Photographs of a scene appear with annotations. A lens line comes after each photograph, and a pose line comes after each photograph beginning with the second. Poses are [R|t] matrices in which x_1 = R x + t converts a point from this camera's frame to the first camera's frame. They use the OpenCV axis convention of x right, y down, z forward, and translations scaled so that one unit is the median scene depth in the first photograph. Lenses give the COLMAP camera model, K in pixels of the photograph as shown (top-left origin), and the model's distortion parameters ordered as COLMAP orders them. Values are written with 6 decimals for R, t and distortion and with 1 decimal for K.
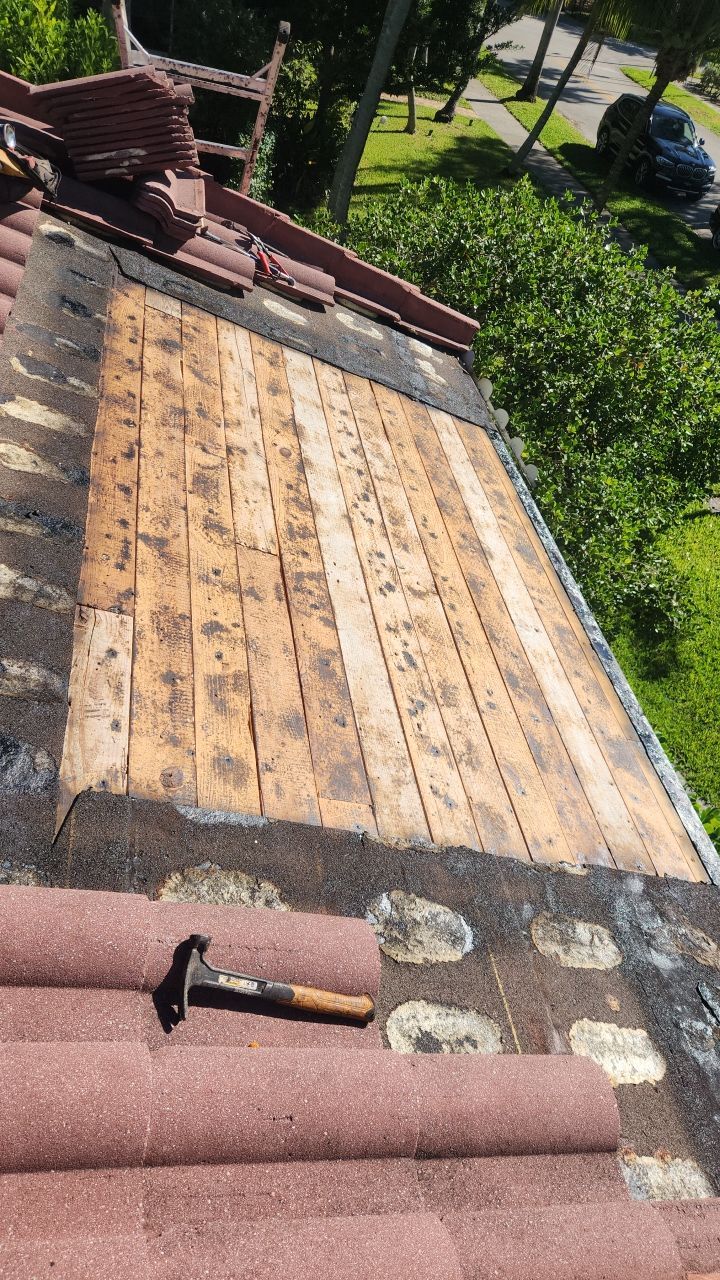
lens RADIAL K [[860.9, 0, 360.0], [0, 860.9, 640.0], [0, 0, 1]] dist [0.101851, -0.067763]
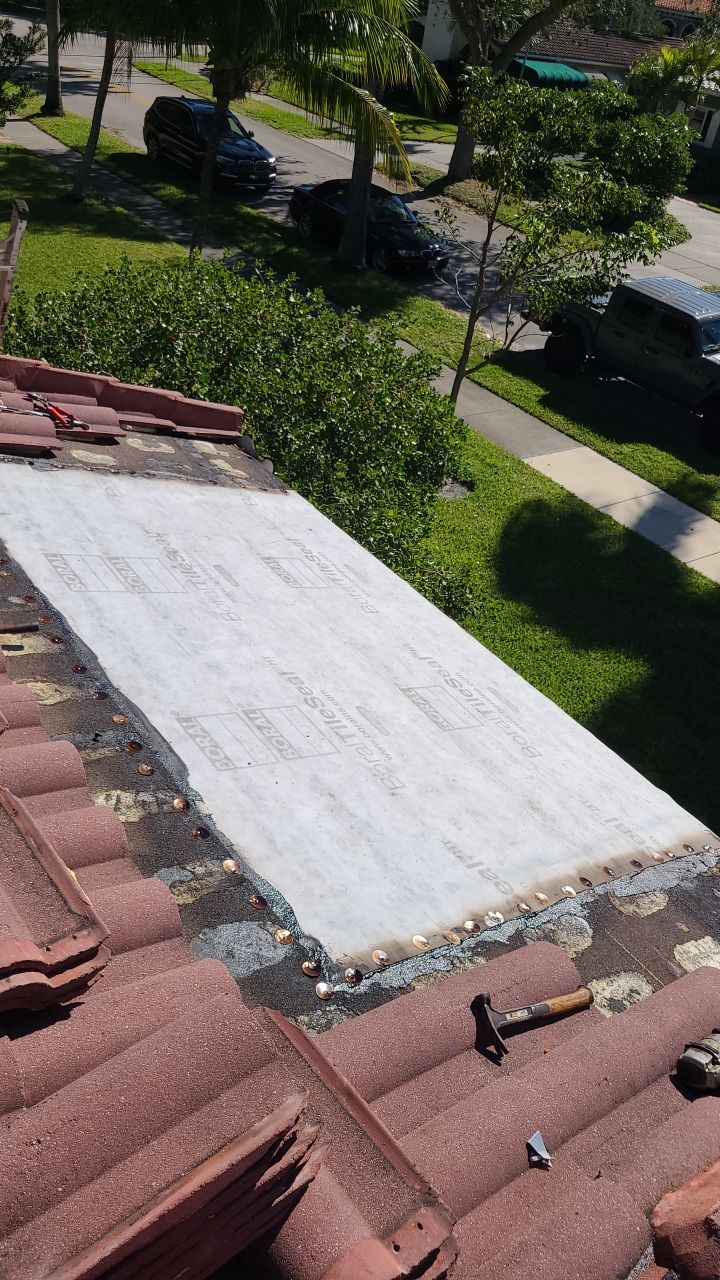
lens RADIAL K [[946.8, 0, 360.0], [0, 946.8, 640.0], [0, 0, 1]] dist [0.063633, 0.000622]
pose [[0.894098, -0.325775, 0.307342, -0.374522], [0.336010, 0.941633, 0.020612, -0.158753], [-0.296118, 0.084841, 0.951376, -0.229748]]
